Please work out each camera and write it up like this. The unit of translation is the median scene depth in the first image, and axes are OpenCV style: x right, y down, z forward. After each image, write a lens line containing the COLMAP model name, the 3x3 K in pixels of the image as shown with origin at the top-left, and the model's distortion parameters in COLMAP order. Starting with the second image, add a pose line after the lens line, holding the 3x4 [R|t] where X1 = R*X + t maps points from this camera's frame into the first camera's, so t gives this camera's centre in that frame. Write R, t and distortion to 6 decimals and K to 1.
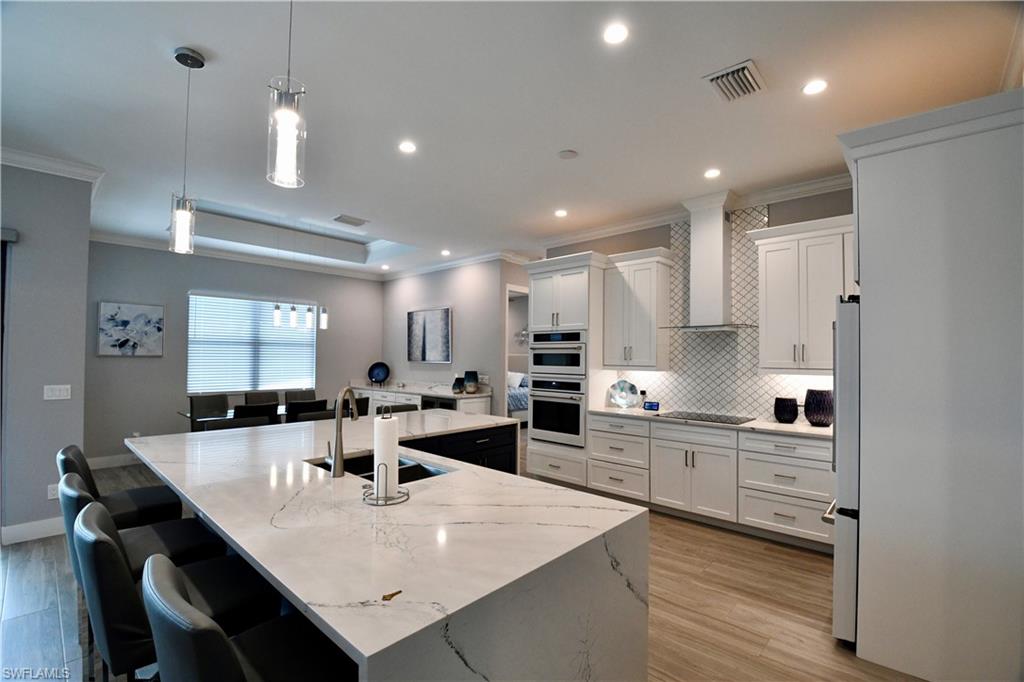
lens RADIAL K [[446.8, 0, 509.6], [0, 446.8, 347.3], [0, 0, 1]] dist [-0.004278, -0.012143]
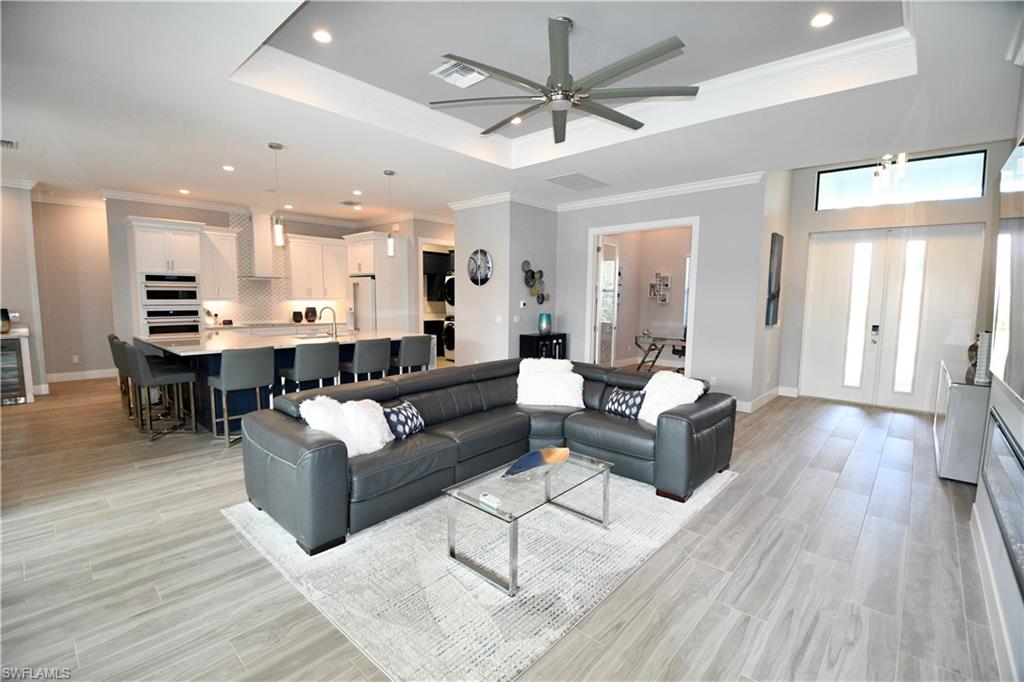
lens RADIAL K [[446.8, 0, 507.6], [0, 446.8, 347.0], [0, 0, 1]] dist [-0.004278, -0.012143]
pose [[-0.001582, -0.121721, 0.992563, -1.132863], [-0.033151, 0.992025, 0.121602, -0.012342], [-0.999449, -0.032712, -0.005604, -0.036761]]
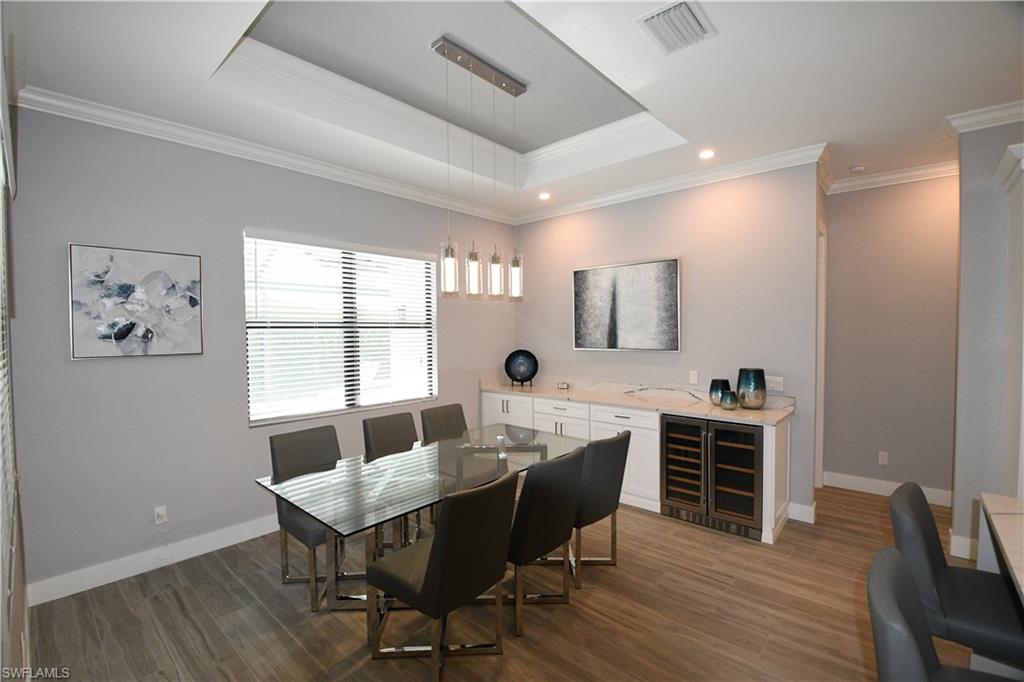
lens RADIAL K [[446.8, 0, 501.5], [0, 446.8, 341.2], [0, 0, 1]] dist [-0.004278, -0.012143]
pose [[0.999666, -0.016238, 0.020086, -0.482056], [0.015199, 0.998593, 0.050798, -0.017486], [-0.020883, -0.050475, 0.998507, 0.518858]]
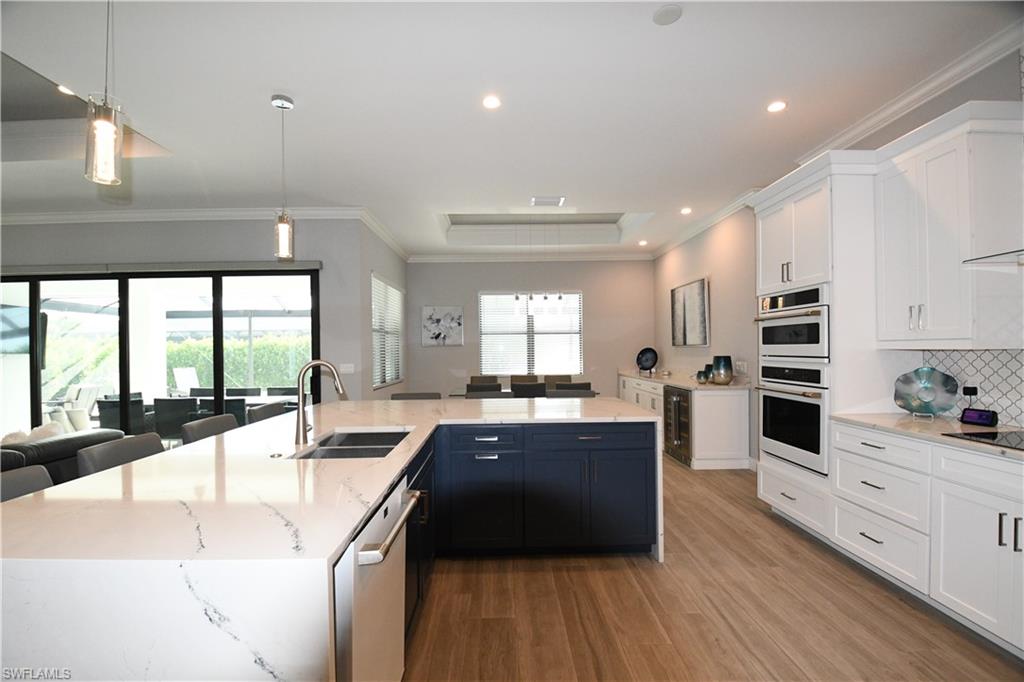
lens RADIAL K [[446.8, 0, 505.1], [0, 446.8, 348.8], [0, 0, 1]] dist [-0.004278, -0.012143]
pose [[0.688511, -0.016266, -0.725044, 0.254400], [0.033053, 0.999413, 0.008966, 0.025350], [0.724472, -0.030138, 0.688645, 0.220872]]
